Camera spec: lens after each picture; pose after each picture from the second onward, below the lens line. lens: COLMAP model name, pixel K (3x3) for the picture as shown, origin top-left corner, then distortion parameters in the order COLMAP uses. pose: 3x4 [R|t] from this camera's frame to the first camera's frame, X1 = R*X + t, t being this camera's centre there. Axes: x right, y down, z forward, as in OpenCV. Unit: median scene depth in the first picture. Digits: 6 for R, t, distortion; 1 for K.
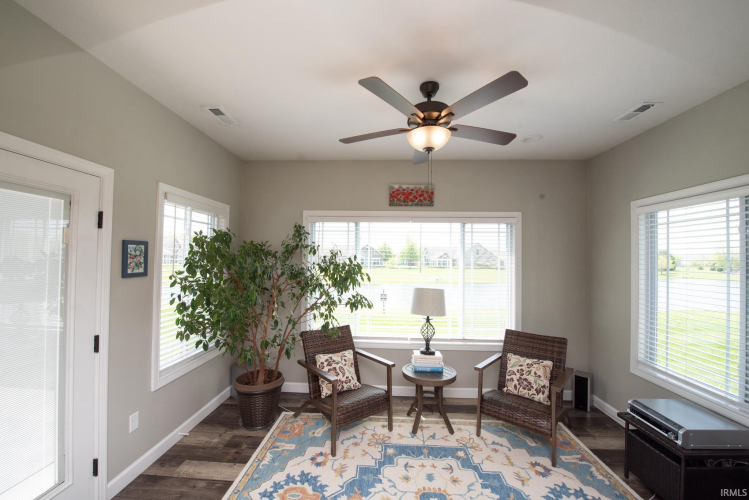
lens RADIAL K [[297.4, 0, 374.2], [0, 297.4, 254.0], [0, 0, 1]] dist [-0.019208, -0.001236]
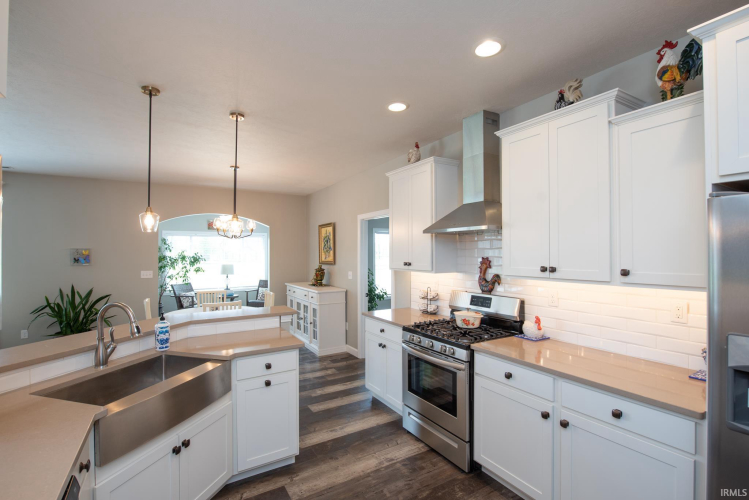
lens RADIAL K [[351.6, 0, 371.3], [0, 351.6, 252.3], [0, 0, 1]] dist [-0.000940, -0.000018]
pose [[0.816333, -0.007781, 0.577529, -0.548229], [-0.003981, 0.999810, 0.019098, -0.051588], [-0.577568, -0.017889, 0.816147, -2.179862]]
